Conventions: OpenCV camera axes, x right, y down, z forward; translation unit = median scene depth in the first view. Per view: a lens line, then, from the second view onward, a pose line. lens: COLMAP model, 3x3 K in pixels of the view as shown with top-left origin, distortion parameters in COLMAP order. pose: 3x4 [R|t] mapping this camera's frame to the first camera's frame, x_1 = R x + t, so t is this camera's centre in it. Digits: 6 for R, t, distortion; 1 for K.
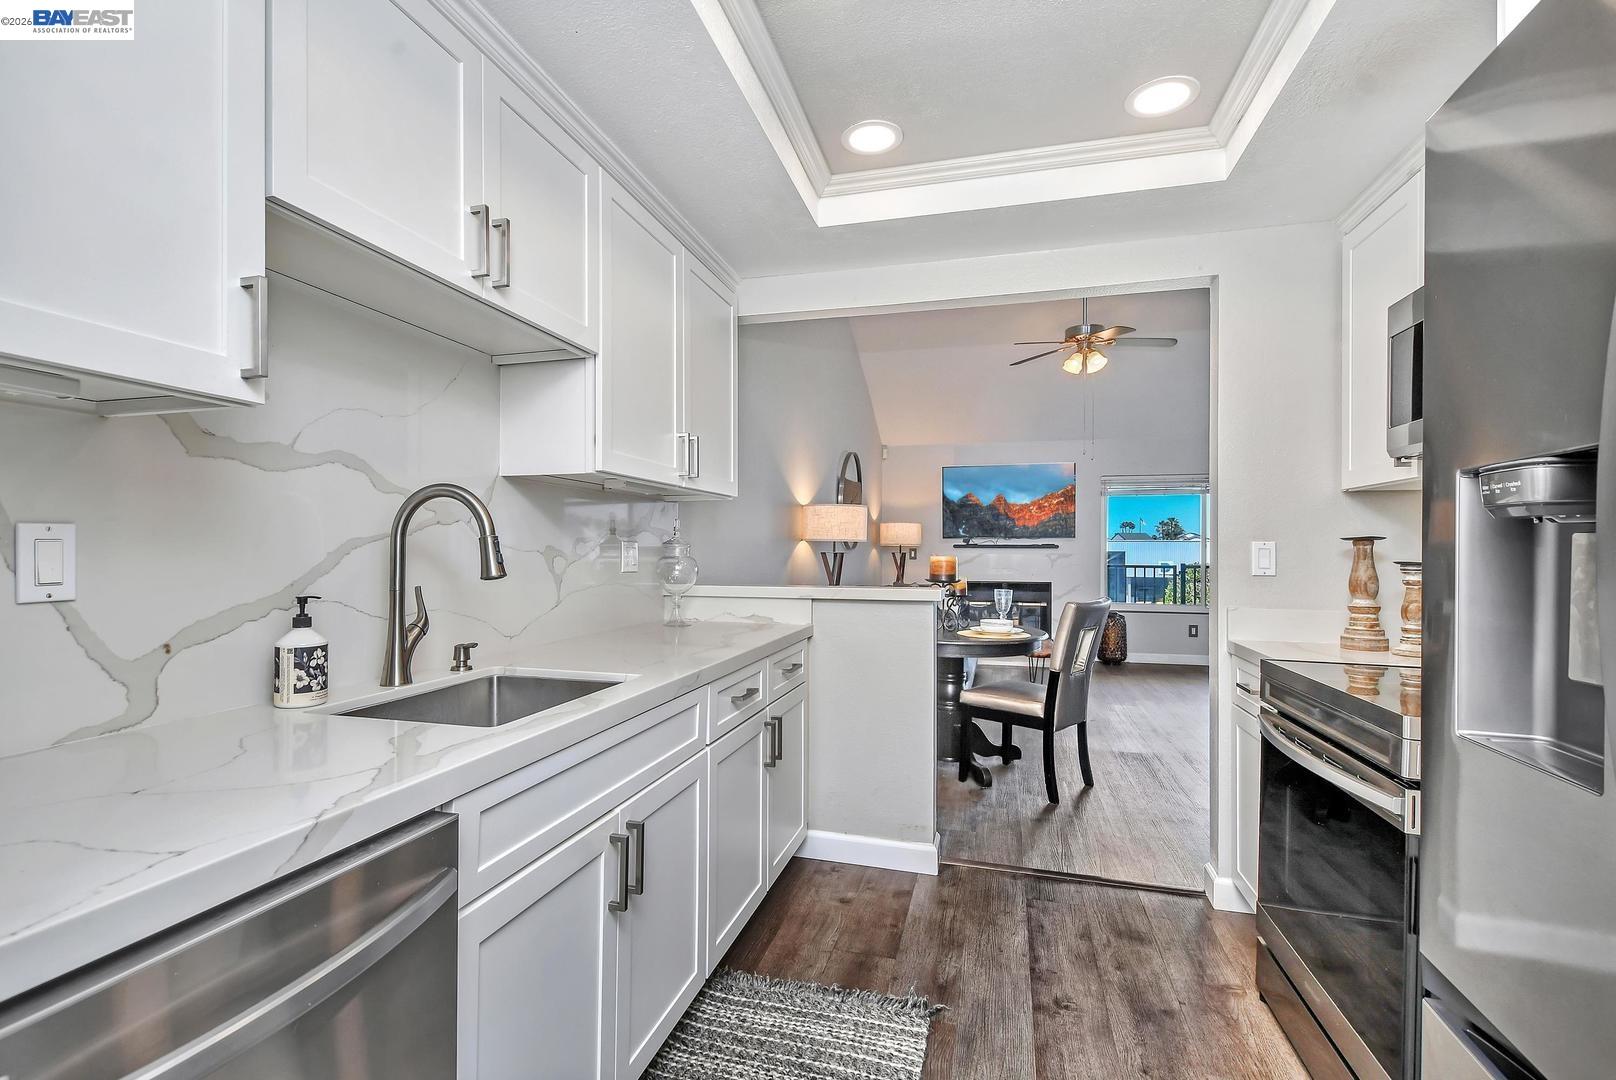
lens RADIAL K [[738.8, 0, 795.3], [0, 738.8, 548.0], [0, 0, 1]] dist [-0.000385, -0.000708]
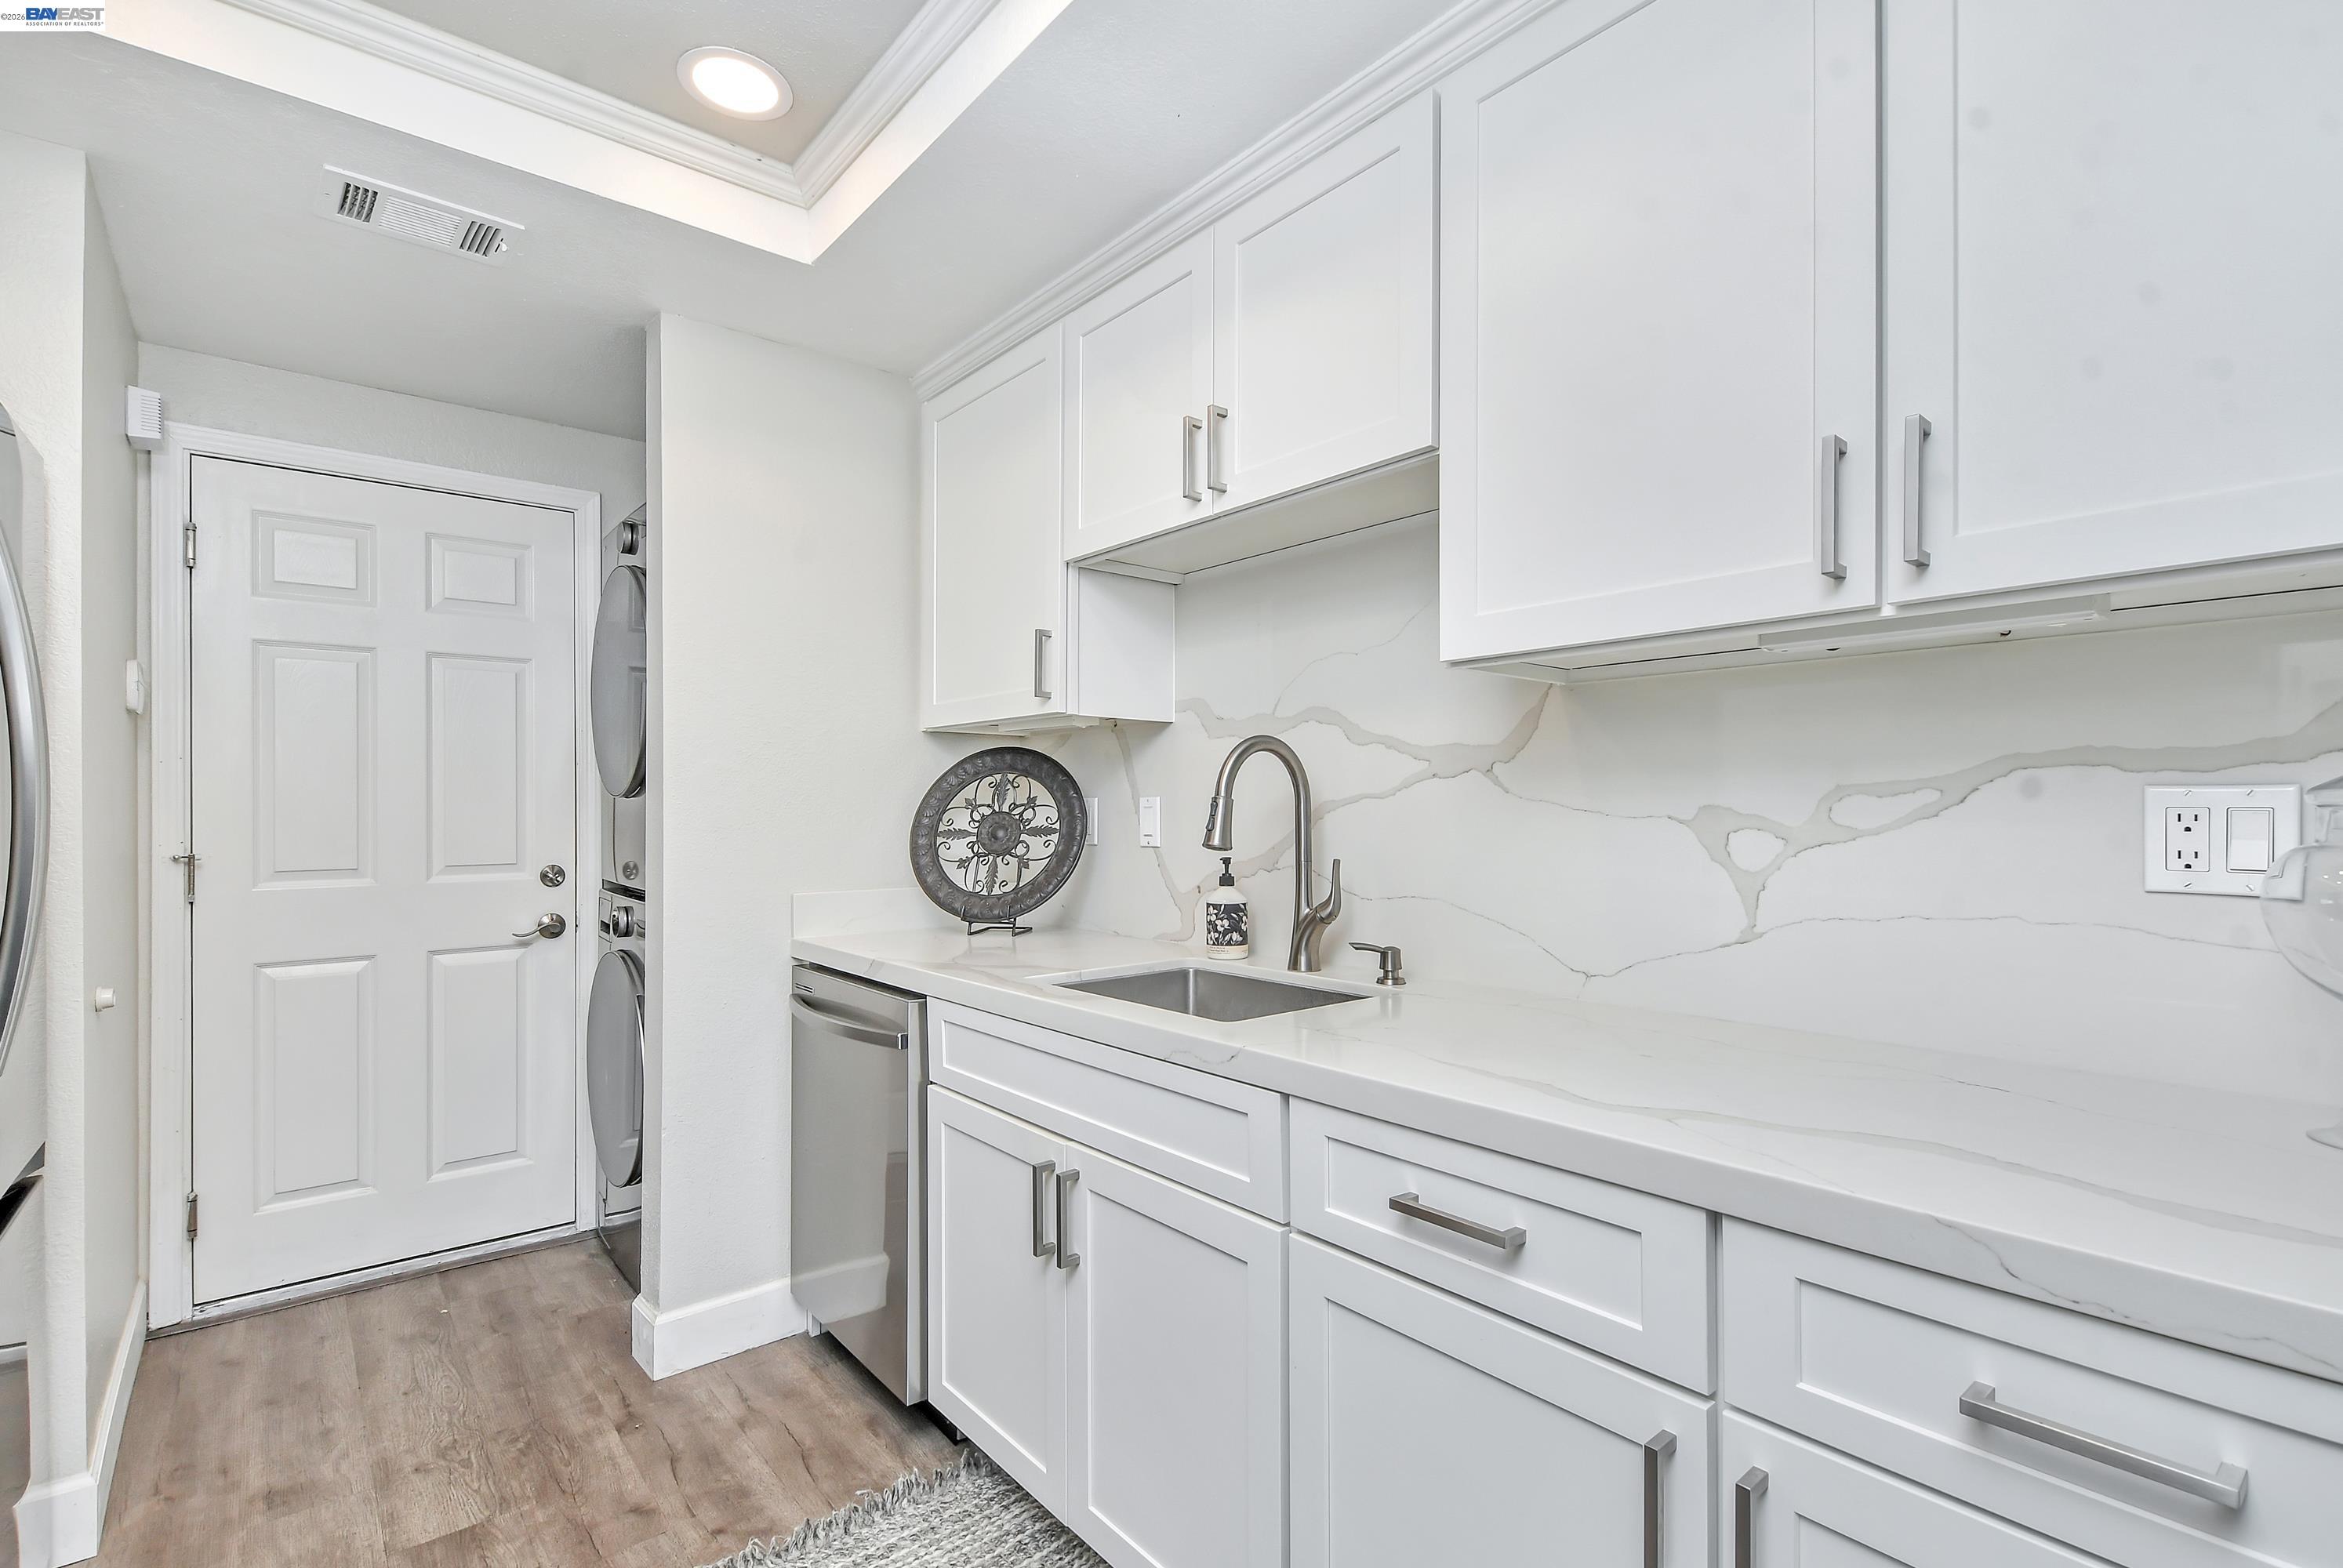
lens RADIAL K [[1071.0, 0, 1146.1], [0, 1071.0, 817.1], [0, 0, 1]] dist [-0.000385, -0.000708]
pose [[-0.574546, -0.003801, -0.818463, 0.606368], [-0.004365, 0.999989, -0.001580, 0.009609], [0.818460, 0.002665, -0.574557, 1.614593]]
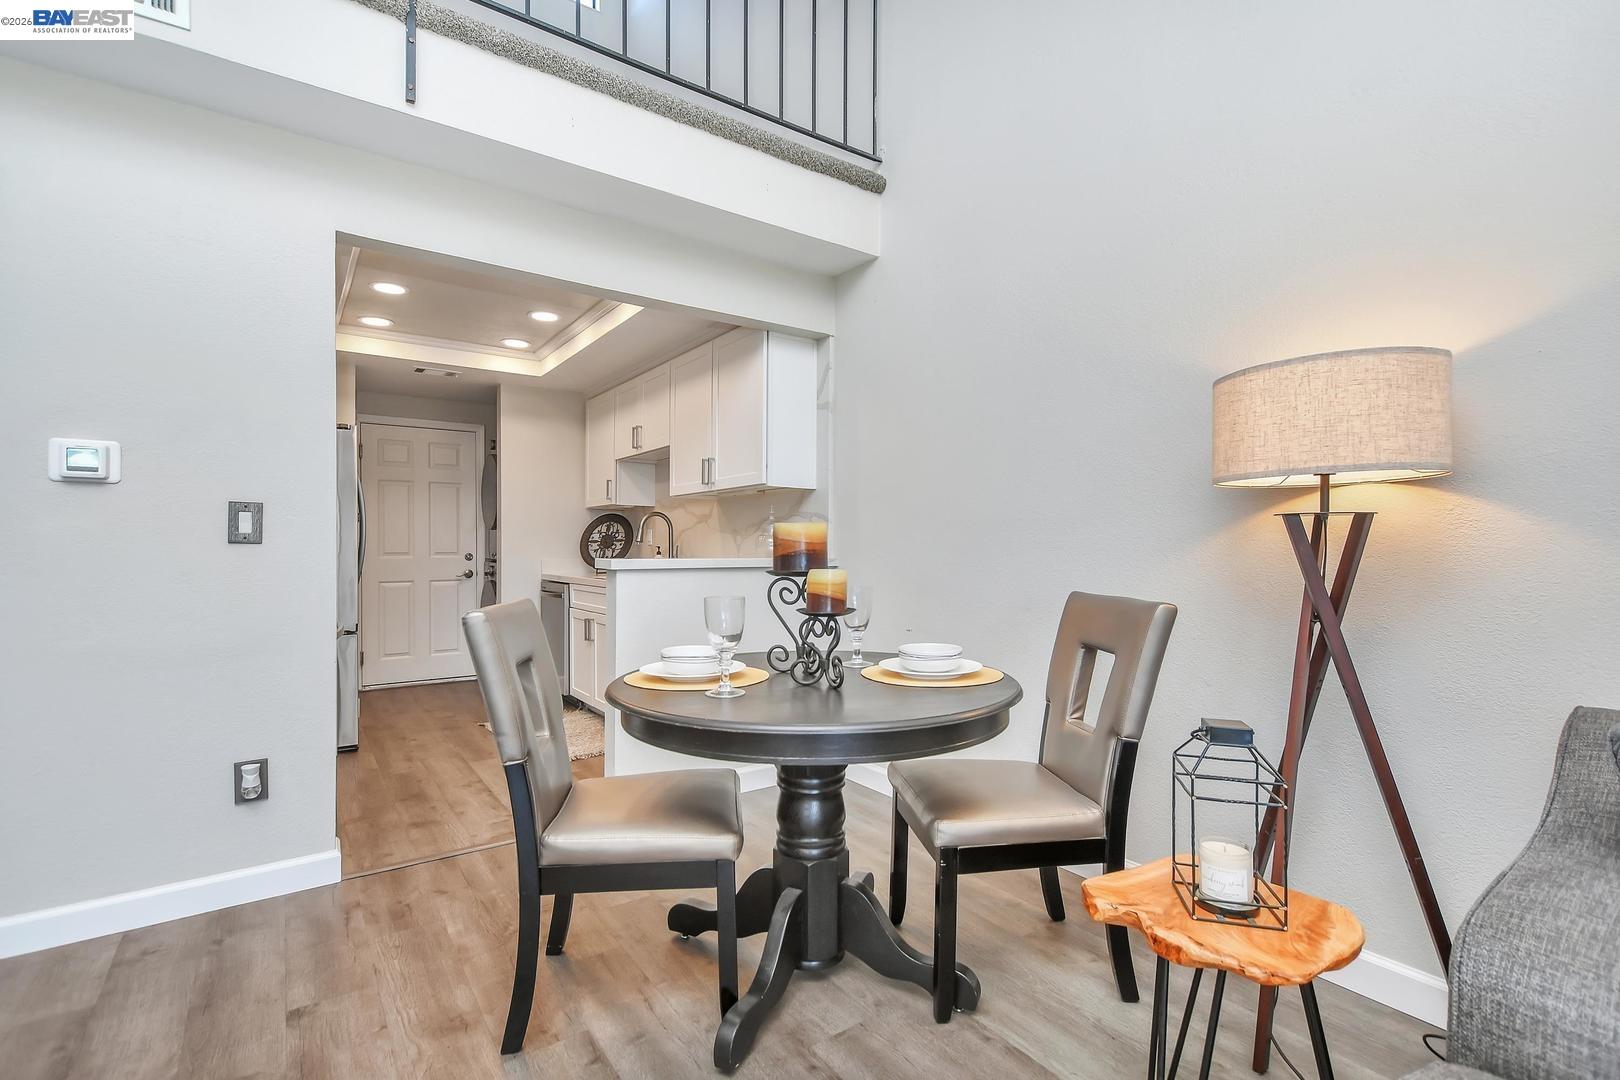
lens RADIAL K [[743.1, 0, 819.7], [0, 743.1, 544.2], [0, 0, 1]] dist [0.005515, -0.000362]
pose [[-0.622728, -0.008165, -0.782396, 1.711064], [-0.001674, 0.999957, -0.009102, 0.088950], [0.782437, -0.004358, -0.622715, 3.828150]]
